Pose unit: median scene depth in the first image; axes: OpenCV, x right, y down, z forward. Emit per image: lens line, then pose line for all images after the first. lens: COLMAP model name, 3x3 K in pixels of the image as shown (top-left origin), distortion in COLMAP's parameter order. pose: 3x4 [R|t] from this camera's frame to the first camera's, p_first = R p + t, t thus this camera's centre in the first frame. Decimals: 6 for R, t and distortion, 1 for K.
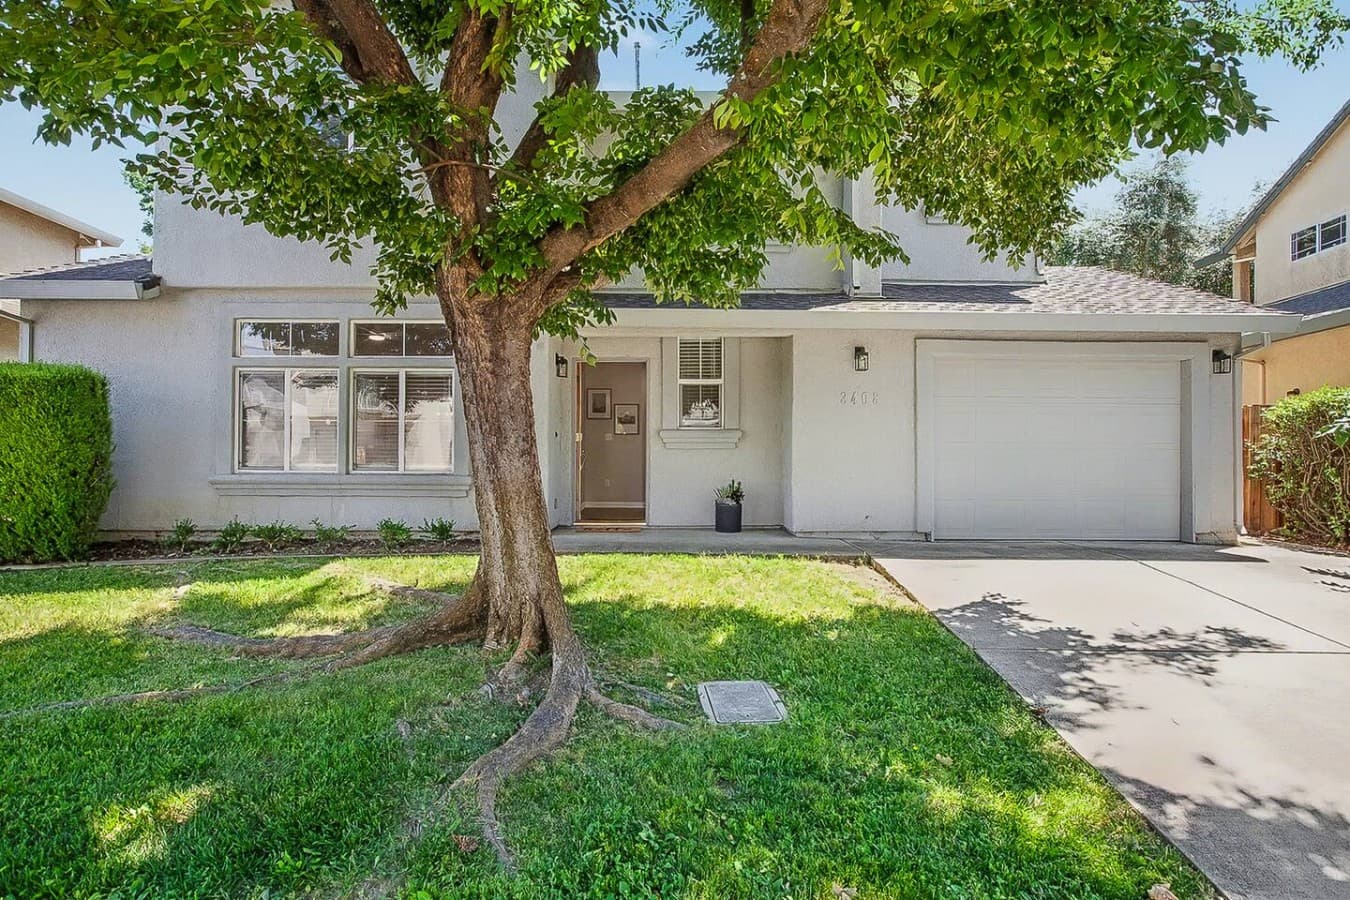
lens RADIAL K [[641.7, 0, 678.6], [0, 641.7, 415.4], [0, 0, 1]] dist [0.000014, 0.000880]
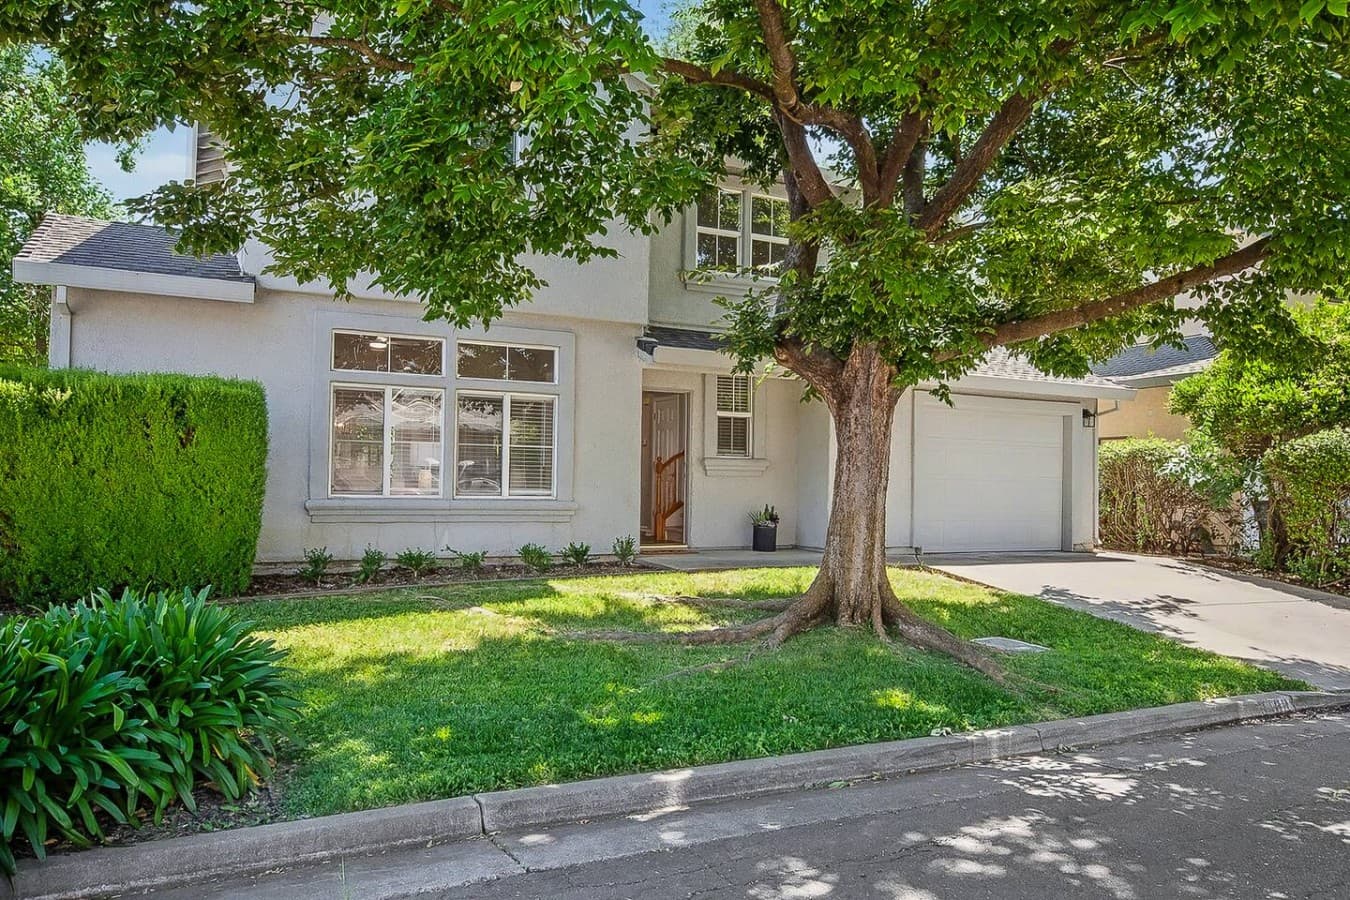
lens RADIAL K [[788.2, 0, 663.5], [0, 788.2, 419.0], [0, 0, 1]] dist [0.018526, 0.000874]
pose [[0.921133, 0.041221, 0.387058, -0.659278], [-0.039762, 0.999140, -0.011778, -0.026946], [-0.387211, -0.004541, 0.921980, -0.208987]]
